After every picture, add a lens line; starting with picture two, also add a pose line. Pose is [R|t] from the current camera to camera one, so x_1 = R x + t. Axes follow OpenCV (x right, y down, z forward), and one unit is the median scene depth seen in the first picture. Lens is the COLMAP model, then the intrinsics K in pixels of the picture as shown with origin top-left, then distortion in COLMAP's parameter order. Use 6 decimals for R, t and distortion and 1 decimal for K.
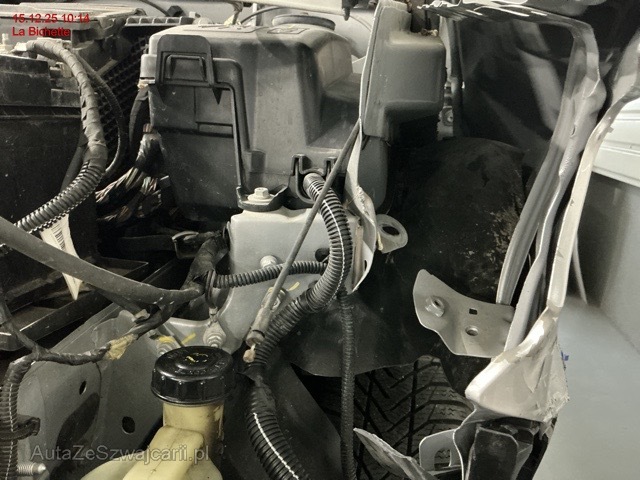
lens RADIAL K [[525.1, 0, 331.4], [0, 525.1, 245.0], [0, 0, 1]] dist [0.000389, -0.009614]
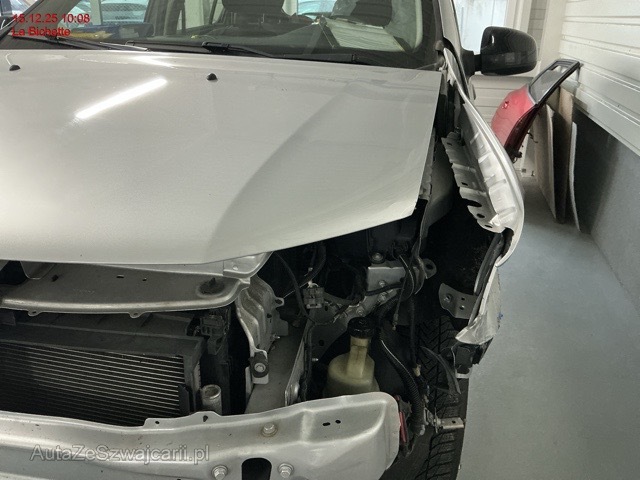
lens RADIAL K [[525.1, 0, 320.3], [0, 525.1, 242.2], [0, 0, 1]] dist [0.000389, -0.009614]
pose [[0.998930, -0.017014, -0.043005, -0.292952], [0.023737, 0.986668, 0.161003, -0.557111], [0.039692, -0.161852, 0.986017, -1.434749]]
